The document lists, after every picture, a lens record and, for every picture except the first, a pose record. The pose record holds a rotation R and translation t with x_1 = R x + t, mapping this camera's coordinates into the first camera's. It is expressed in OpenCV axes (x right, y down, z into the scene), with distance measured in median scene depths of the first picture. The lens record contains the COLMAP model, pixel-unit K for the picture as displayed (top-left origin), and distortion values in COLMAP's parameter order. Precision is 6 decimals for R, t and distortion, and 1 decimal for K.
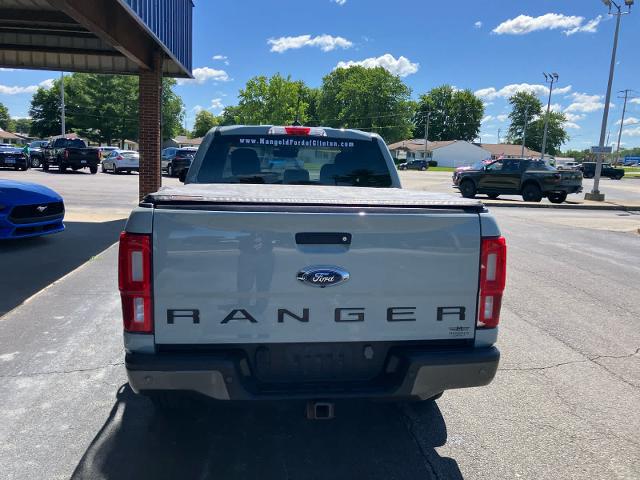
lens RADIAL K [[530.8, 0, 327.5], [0, 530.8, 236.4], [0, 0, 1]] dist [0.013500, -0.018344]
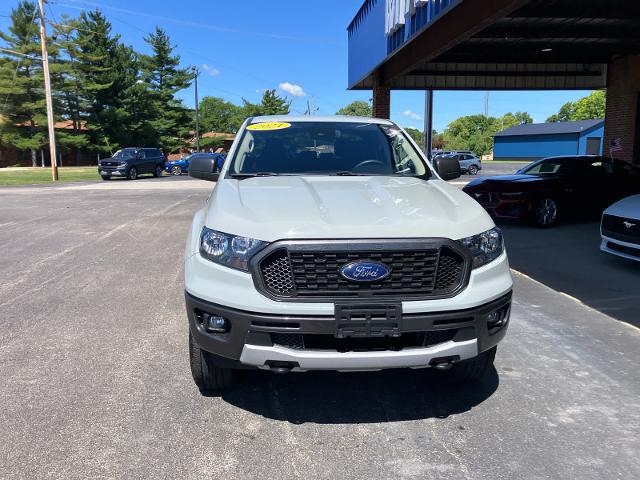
lens RADIAL K [[530.8, 0, 313.6], [0, 530.8, 243.5], [0, 0, 1]] dist [0.013500, -0.018344]
pose [[-0.999021, -0.039095, 0.020696, -0.112699], [-0.030303, 0.945688, 0.323661, -0.361546], [-0.032226, 0.322717, -0.945947, 2.481713]]
